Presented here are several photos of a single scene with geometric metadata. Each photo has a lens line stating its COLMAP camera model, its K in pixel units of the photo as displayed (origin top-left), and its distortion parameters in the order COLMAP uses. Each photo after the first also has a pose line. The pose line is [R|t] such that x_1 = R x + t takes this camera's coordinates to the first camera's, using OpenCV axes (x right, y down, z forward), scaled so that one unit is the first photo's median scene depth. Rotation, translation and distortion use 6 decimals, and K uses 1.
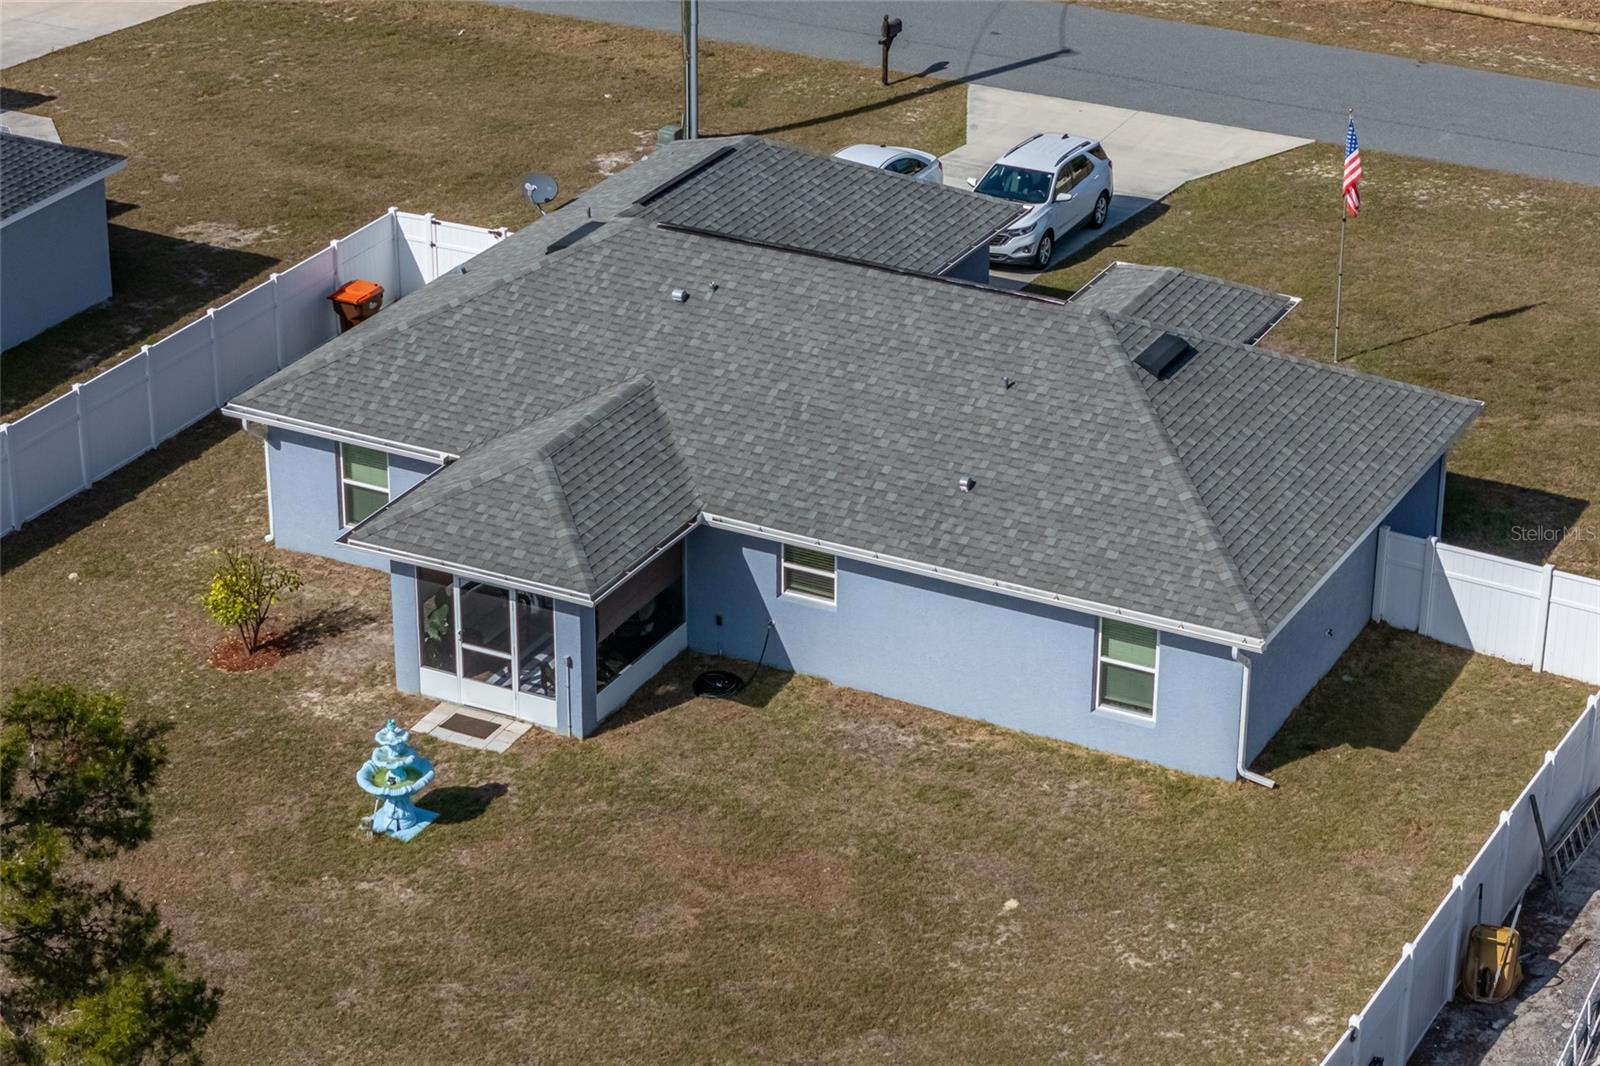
lens RADIAL K [[3575.0, 0, 796.8], [0, 3575.0, 533.2], [0, 0, 1]] dist [-0.001333, 0.000000]
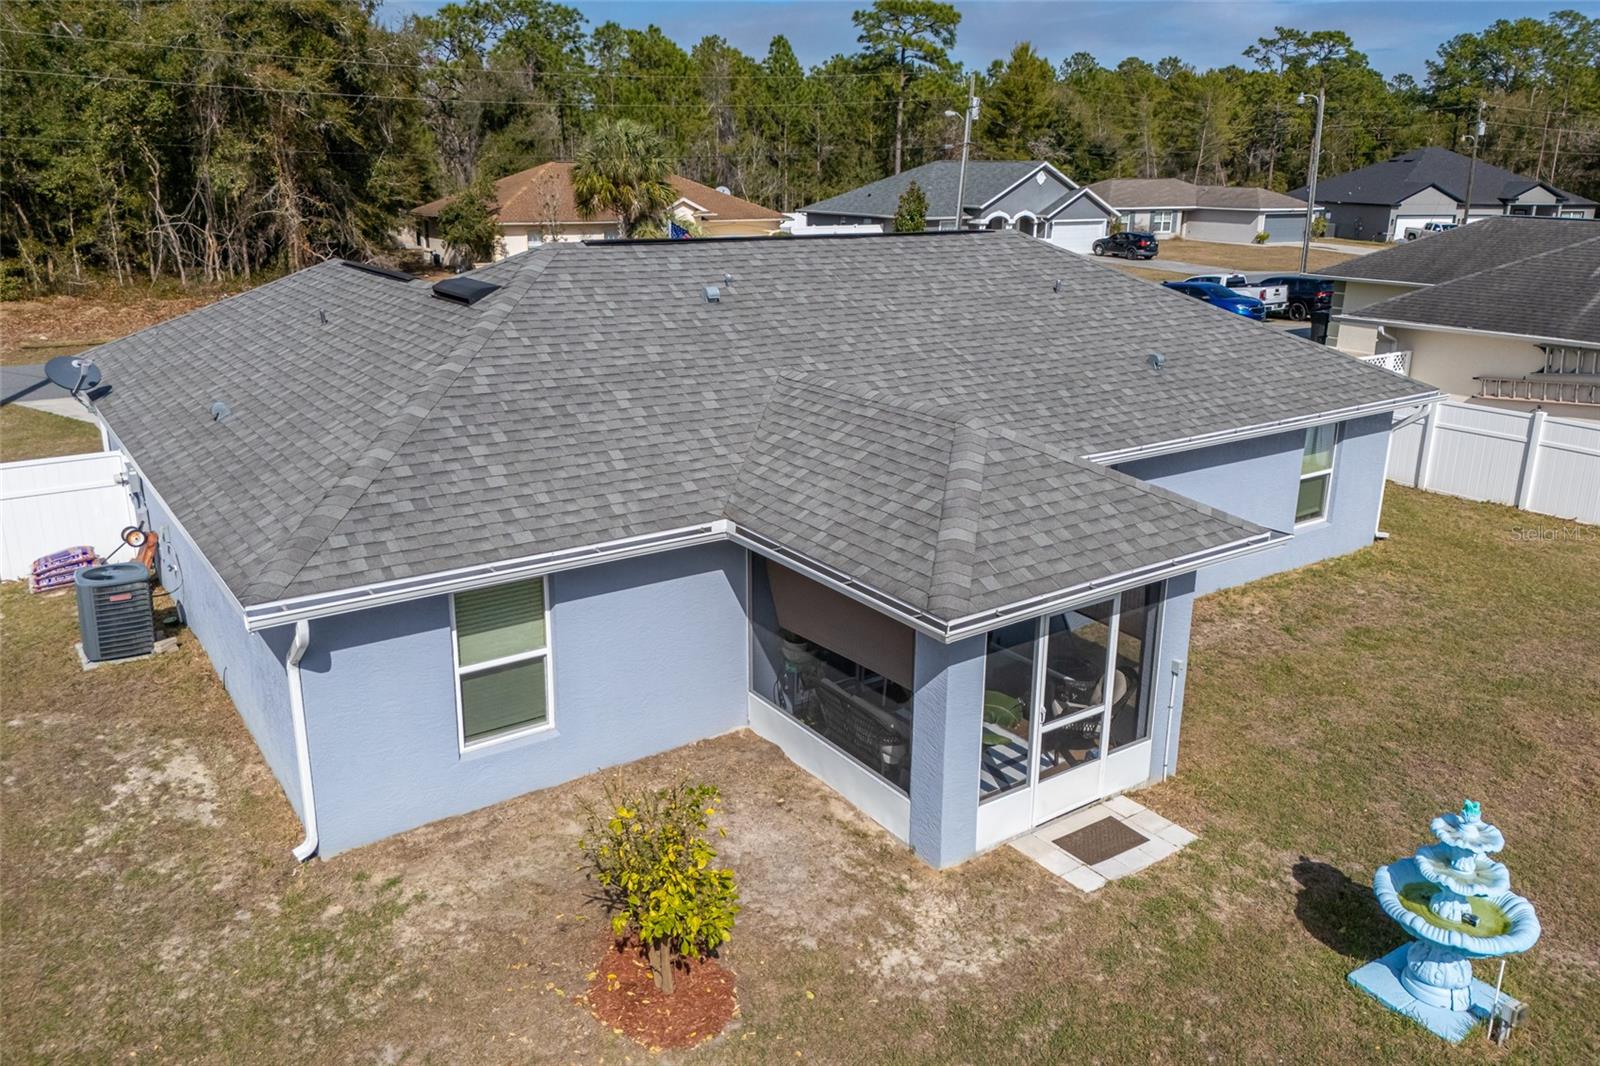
lens RADIAL K [[1166.8, 0, 795.4], [0, 1166.8, 527.9], [0, 0, 1]] dist [0.008122, 0.000792]
pose [[0.483808, -0.261363, 0.835236, -0.273595], [0.378731, 0.922900, 0.069417, -0.031011], [-0.788982, 0.282745, 0.545493, 0.913969]]
